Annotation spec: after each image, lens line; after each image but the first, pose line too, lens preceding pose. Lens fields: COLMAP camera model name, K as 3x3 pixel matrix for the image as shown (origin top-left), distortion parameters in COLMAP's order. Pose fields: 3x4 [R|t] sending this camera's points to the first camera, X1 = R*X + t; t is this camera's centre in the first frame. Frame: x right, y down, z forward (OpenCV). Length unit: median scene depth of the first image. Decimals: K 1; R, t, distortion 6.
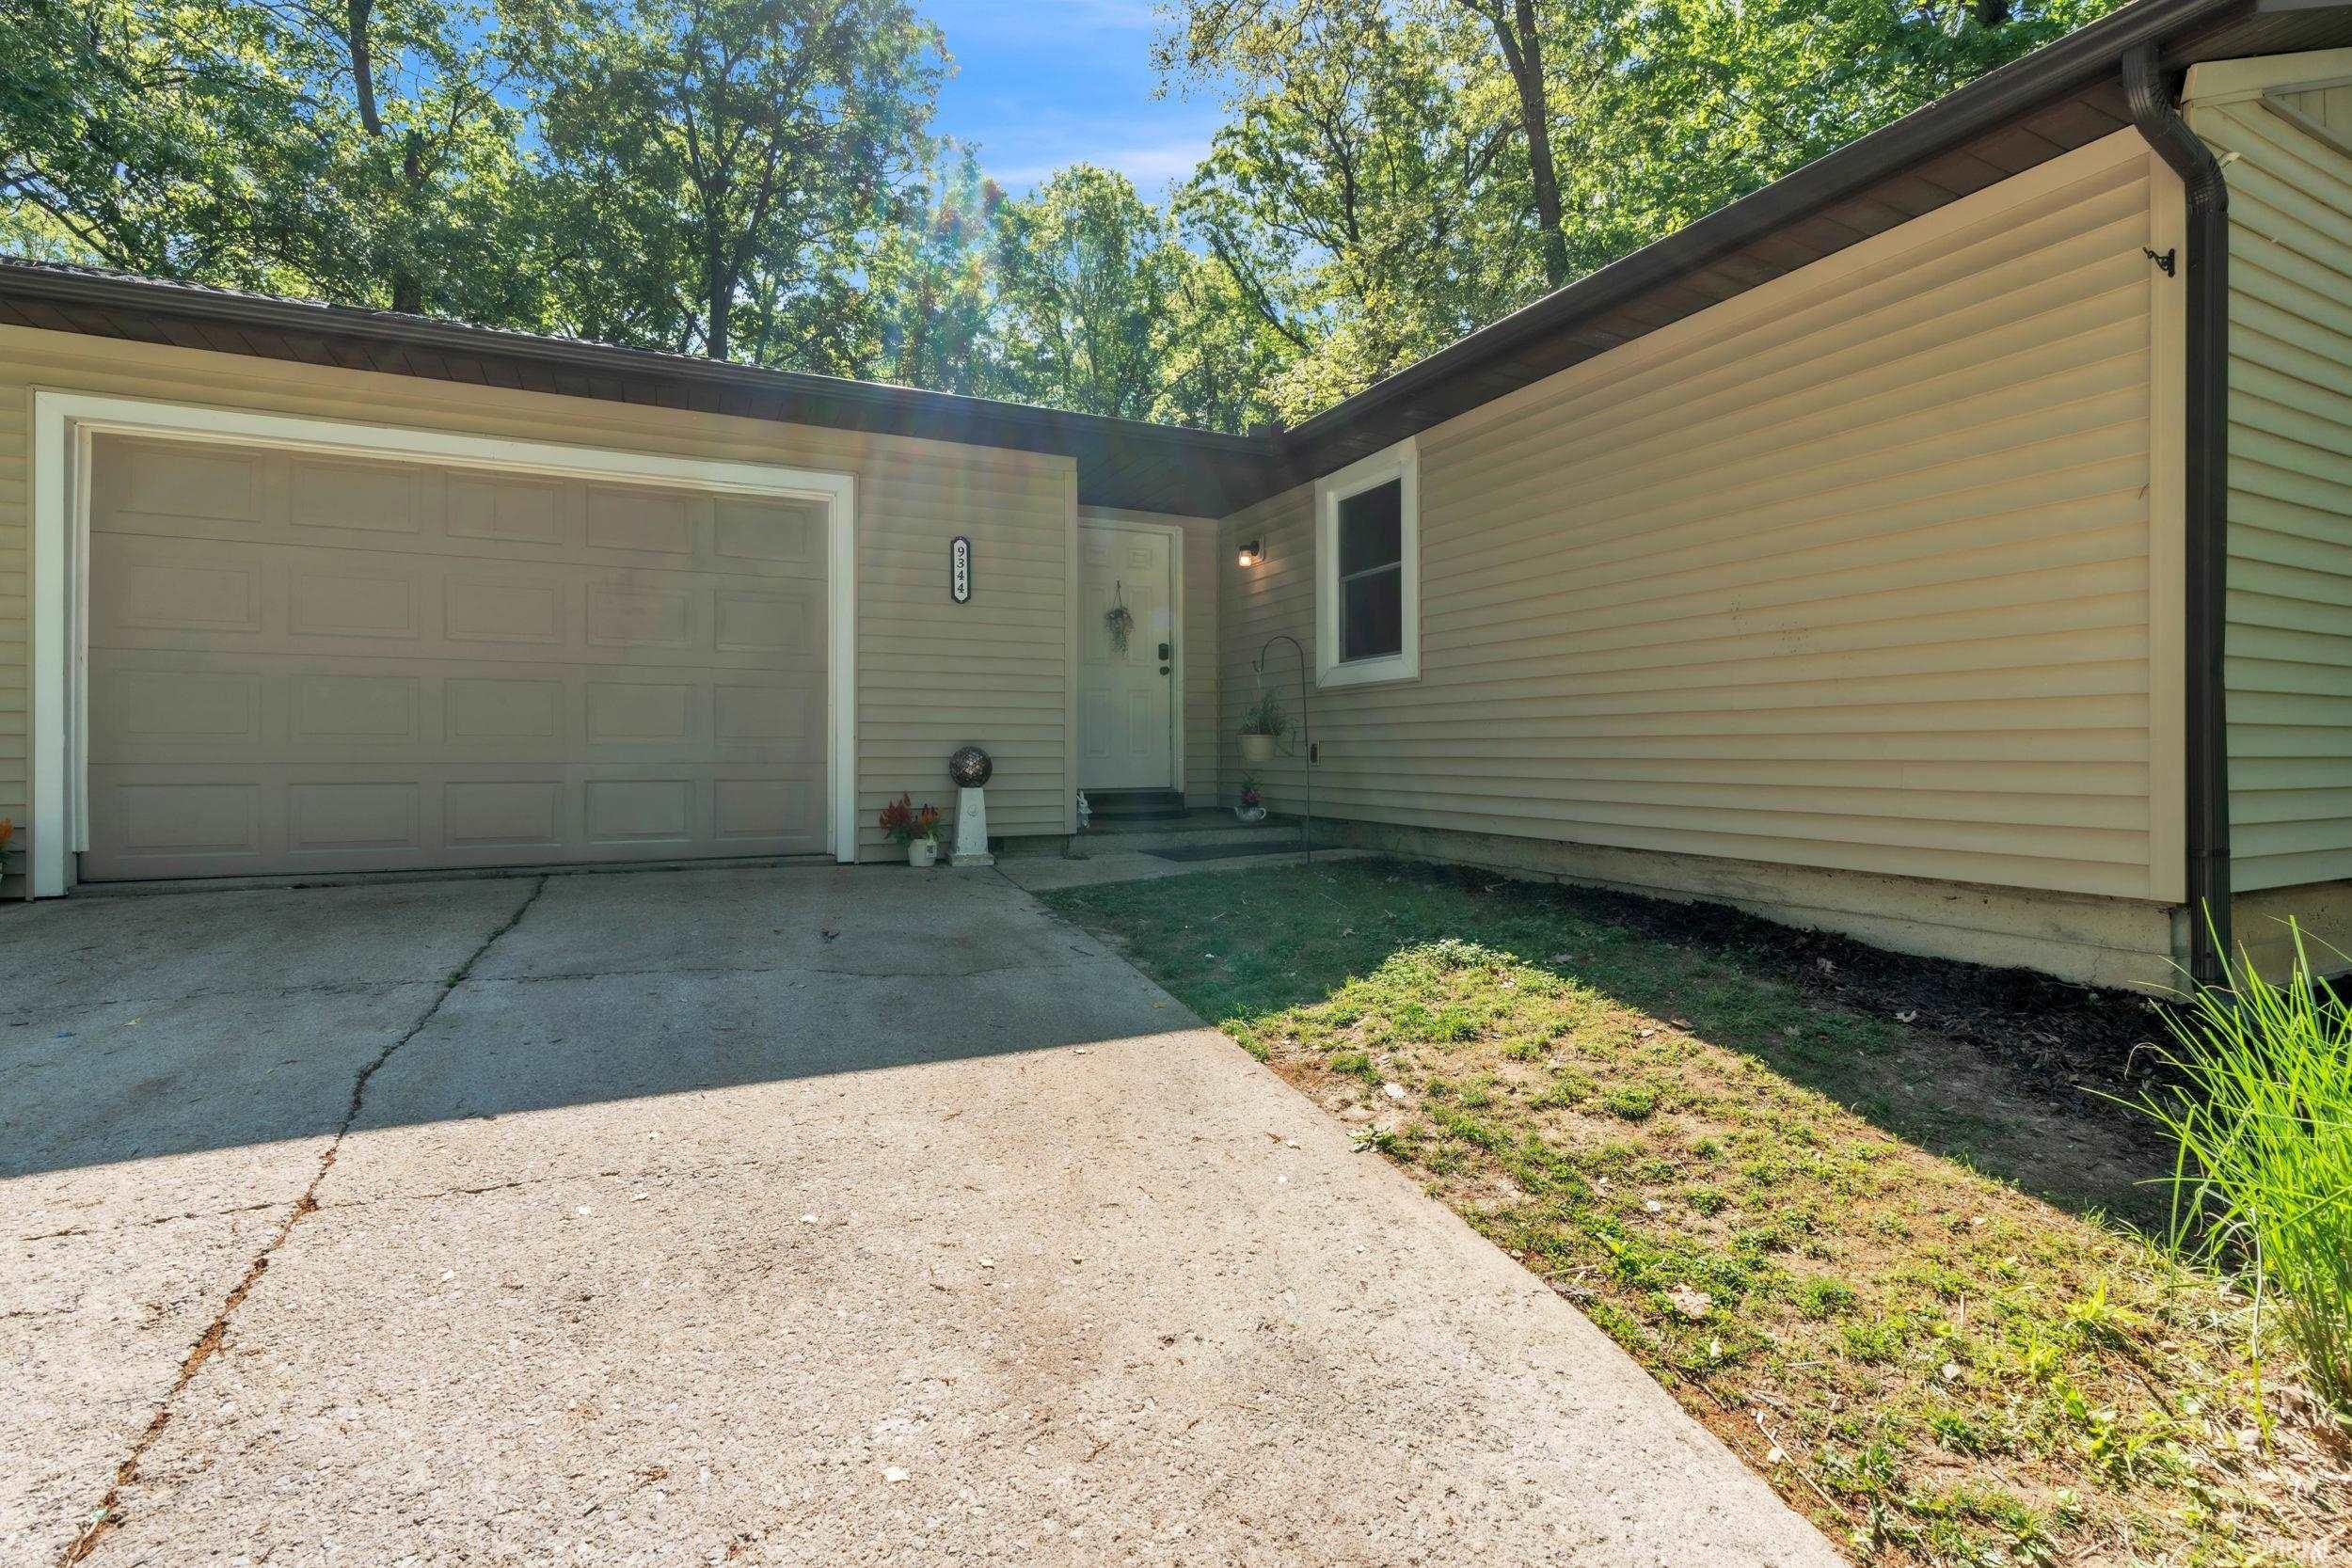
lens RADIAL K [[1095.4, 0, 1197.4], [0, 1095.4, 774.7], [0, 0, 1]] dist [0.003116, 0.000085]
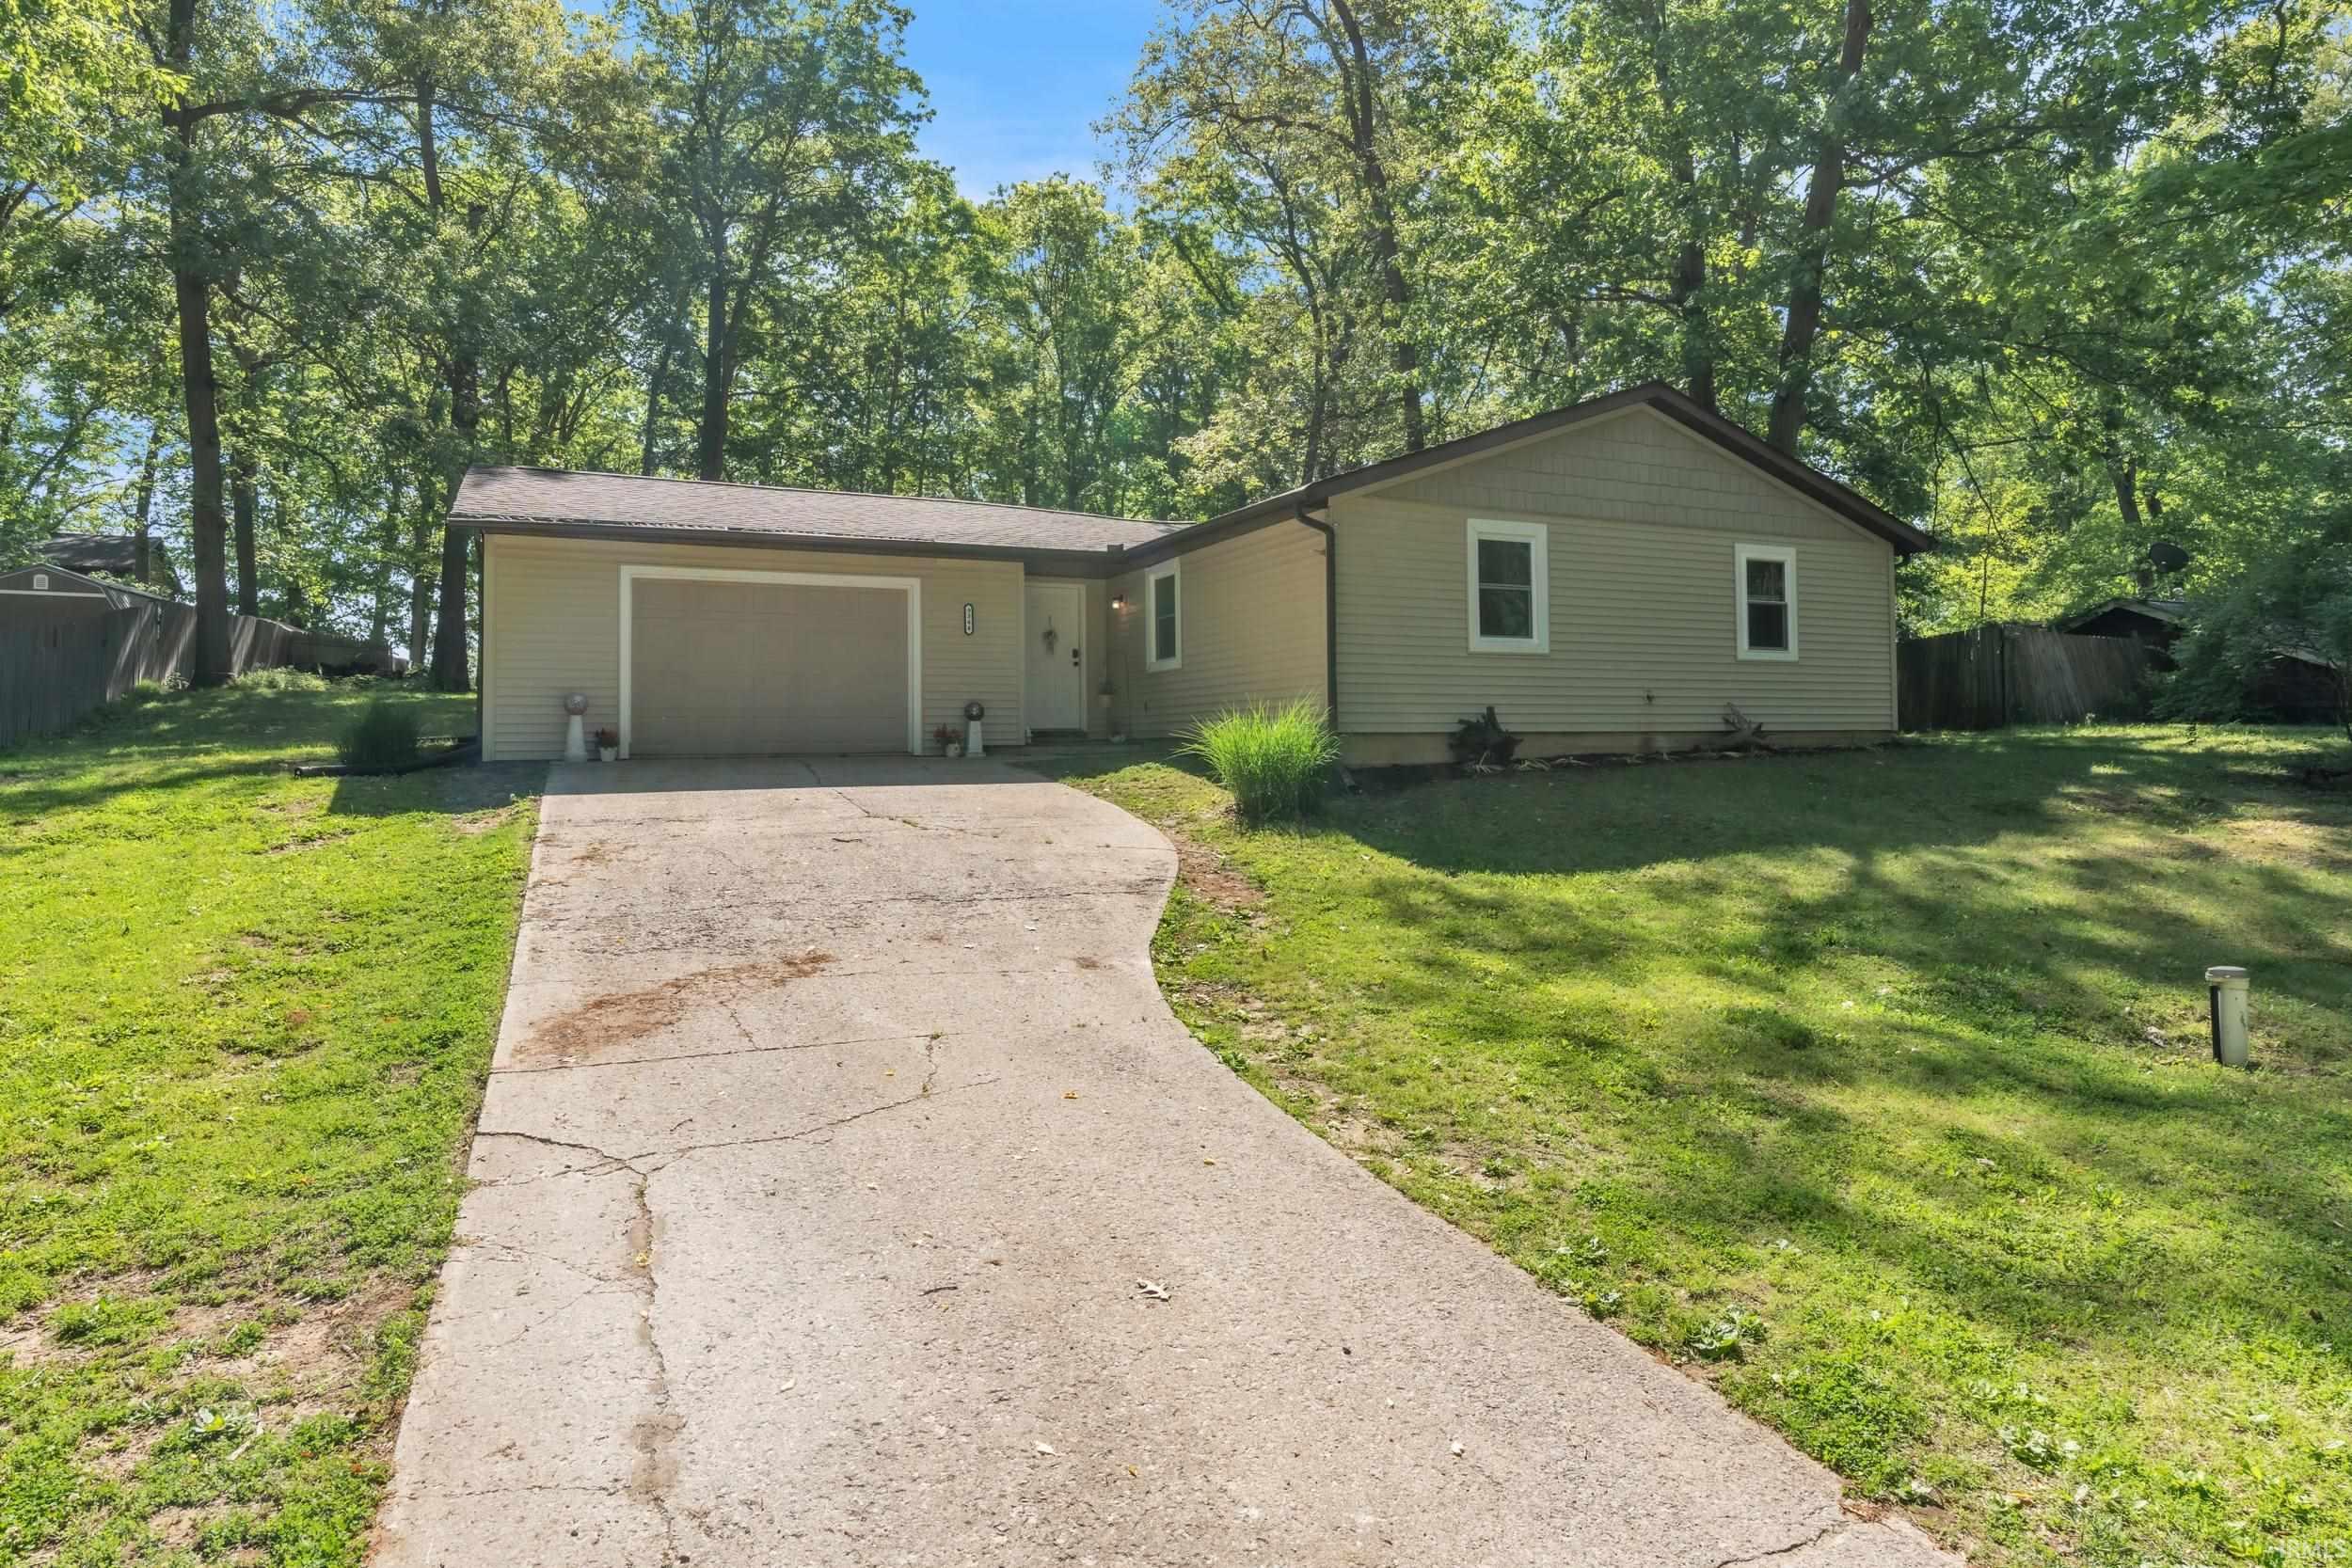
lens RADIAL K [[1262.1, 0, 1175.6], [0, 1262.1, 763.1], [0, 0, 1]] dist [-0.003496, -0.001298]
pose [[0.999842, -0.007638, -0.016057, 0.168083], [0.007545, 0.999955, -0.005819, 0.082904], [0.016101, 0.005697, 0.999854, -1.088176]]
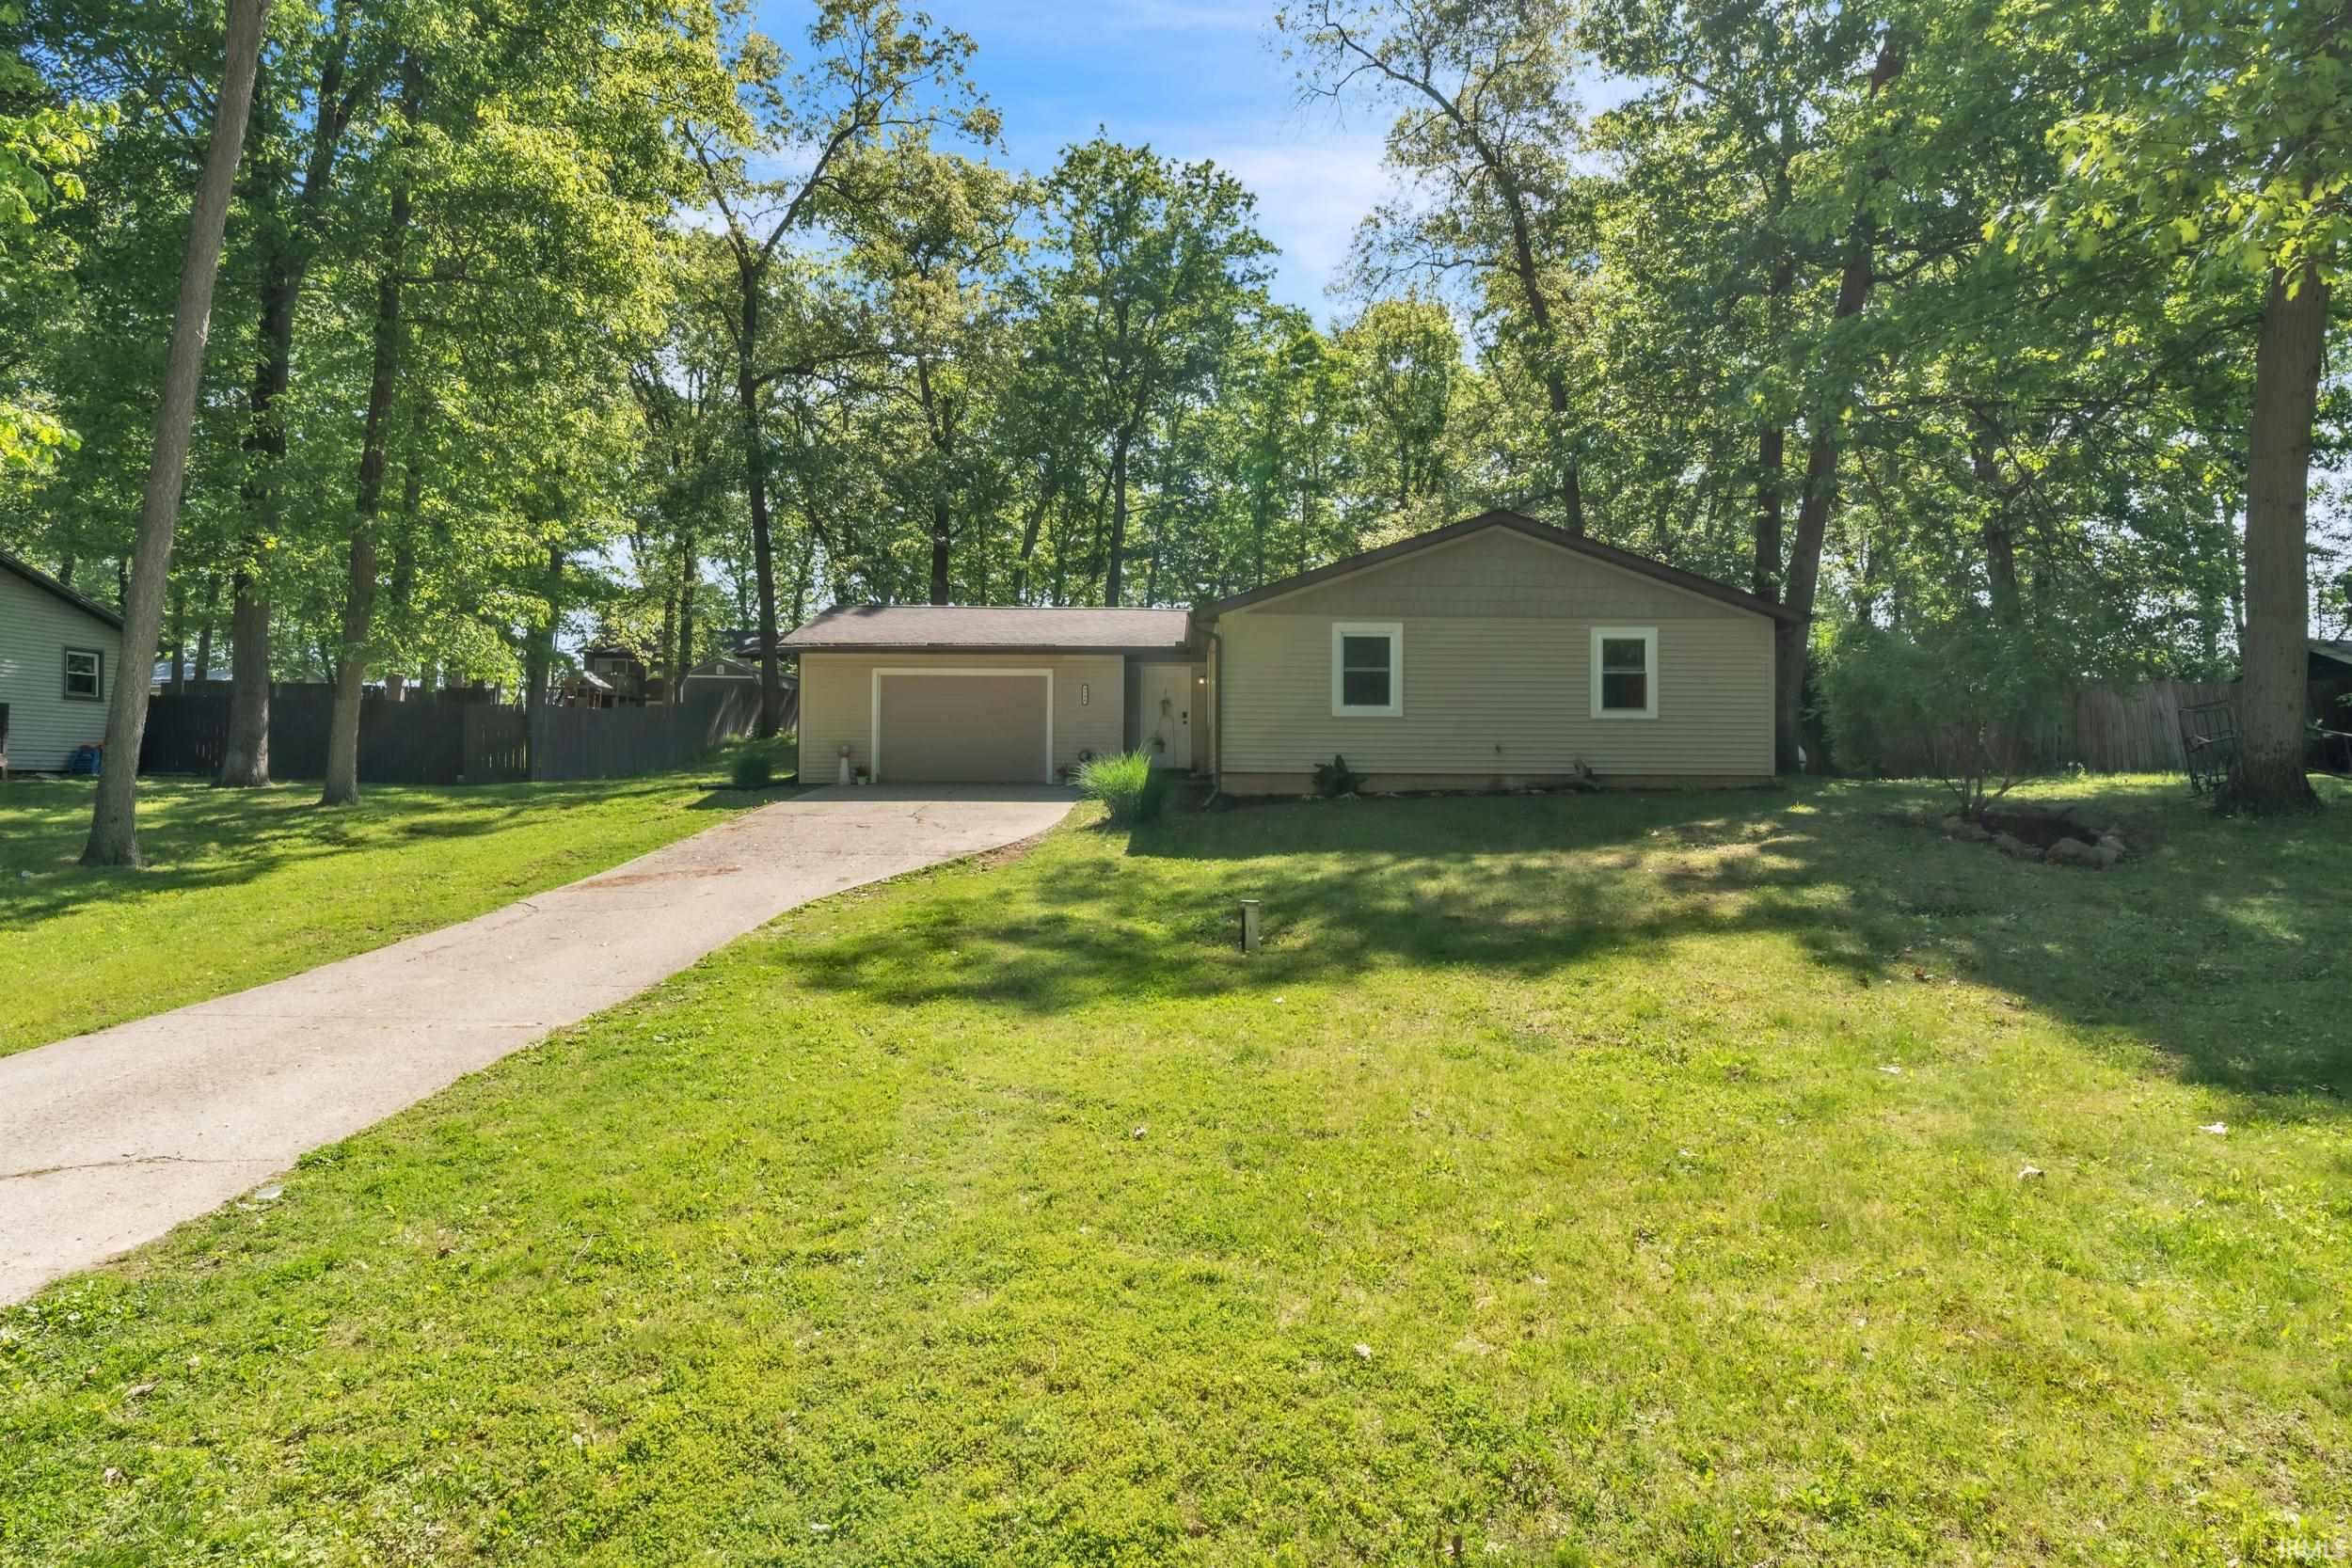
lens RADIAL K [[1193.7, 0, 1172.9], [0, 1193.7, 788.8], [0, 0, 1]] dist [-0.000060, -0.000138]
pose [[0.901687, 0.008315, -0.432309, 1.143314], [-0.016992, 0.999724, -0.016211, 0.104182], [0.432055, 0.021963, 0.901580, -1.520833]]
